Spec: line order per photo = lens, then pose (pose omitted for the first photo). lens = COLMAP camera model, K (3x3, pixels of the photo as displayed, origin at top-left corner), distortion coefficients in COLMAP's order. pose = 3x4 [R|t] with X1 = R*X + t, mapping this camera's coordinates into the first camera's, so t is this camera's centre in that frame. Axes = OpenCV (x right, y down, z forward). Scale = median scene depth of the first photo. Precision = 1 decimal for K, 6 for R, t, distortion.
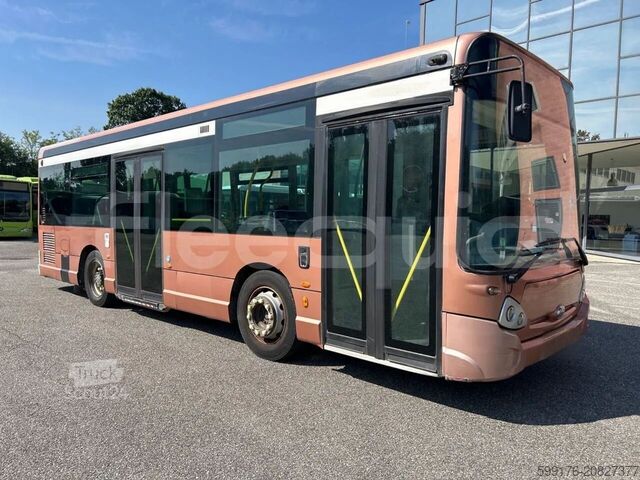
lens RADIAL K [[481.6, 0, 320.0], [0, 481.6, 240.0], [0, 0, 1]] dist [0.058617, -0.080346]
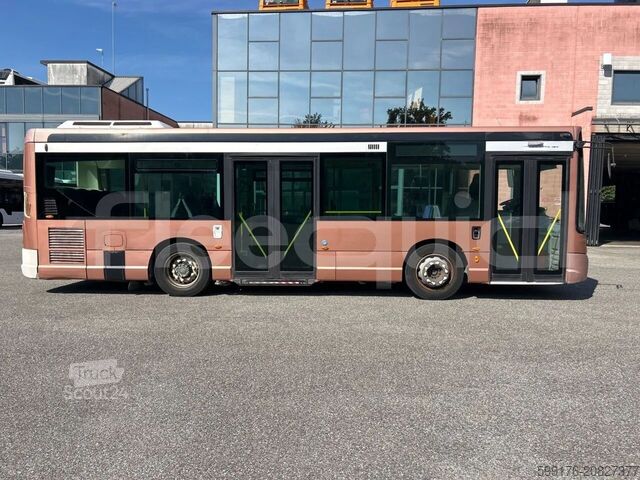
lens RADIAL K [[481.6, 0, 320.0], [0, 481.6, 240.0], [0, 0, 1]] dist [0.058617, -0.080346]
pose [[0.765095, -0.044042, 0.642409, -1.431131], [0.032995, 0.999029, 0.029195, -0.006820], [-0.643071, -0.001141, 0.765806, 0.036163]]
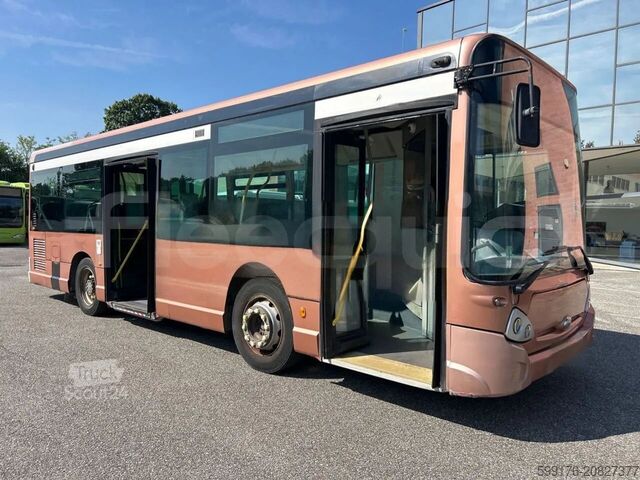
lens RADIAL K [[480.2, 0, 323.8], [0, 480.2, 238.0], [0, 0, 1]] dist [0.059497, -0.075393]
pose [[0.999897, 0.001812, 0.014271, -0.002716], [-0.001572, 0.999857, -0.016842, -0.003350], [-0.014299, 0.016818, 0.999756, 0.033934]]
